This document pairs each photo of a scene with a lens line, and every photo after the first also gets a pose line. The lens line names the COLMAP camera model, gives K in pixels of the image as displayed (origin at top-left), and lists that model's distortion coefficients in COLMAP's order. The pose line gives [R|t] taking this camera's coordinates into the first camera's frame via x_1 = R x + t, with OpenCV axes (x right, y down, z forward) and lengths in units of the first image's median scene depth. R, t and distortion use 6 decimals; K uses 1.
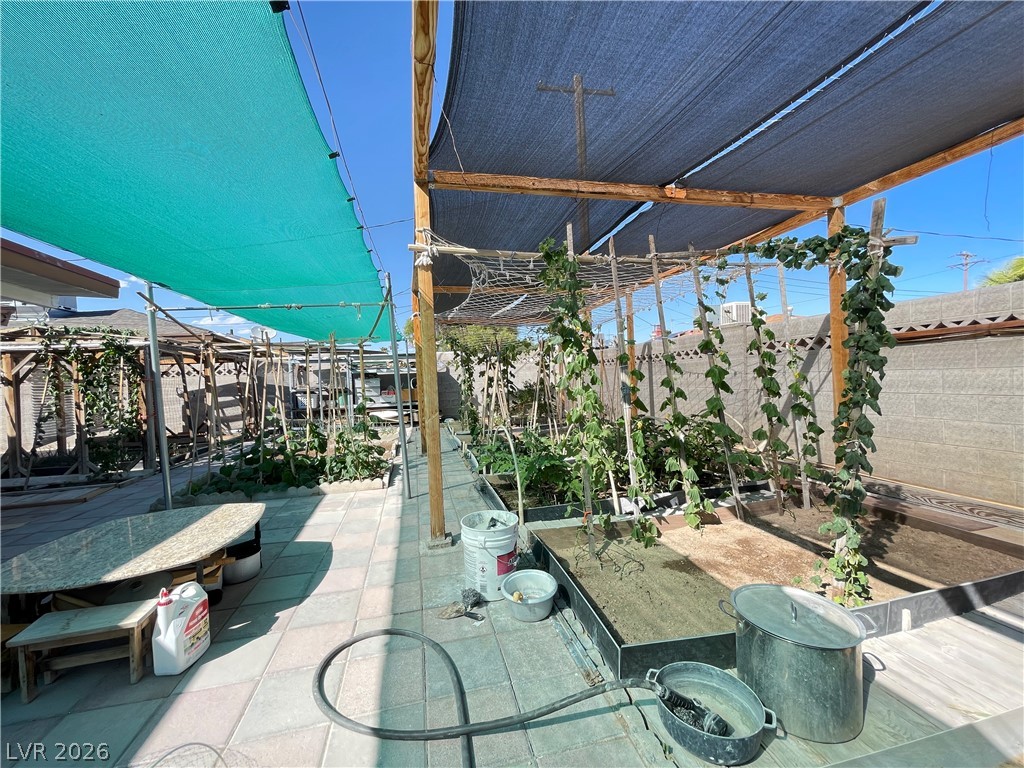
lens RADIAL K [[415.3, 0, 510.8], [0, 415.3, 386.2], [0, 0, 1]] dist [0.001547, 0.000579]
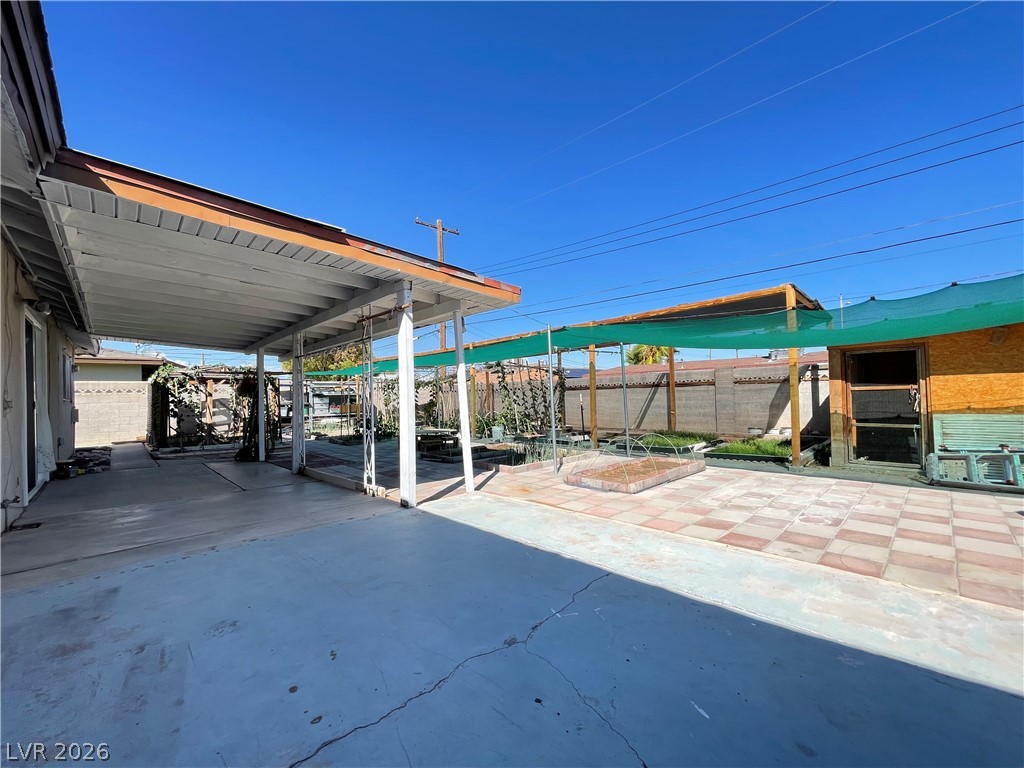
lens RADIAL K [[415.3, 0, 511.9], [0, 415.3, 387.0], [0, 0, 1]] dist [0.001547, 0.000579]
pose [[0.860479, 0.035132, 0.508274, -1.617084], [-0.002567, 0.997906, -0.064630, 0.126305], [-0.509480, 0.054308, 0.858767, -2.178677]]
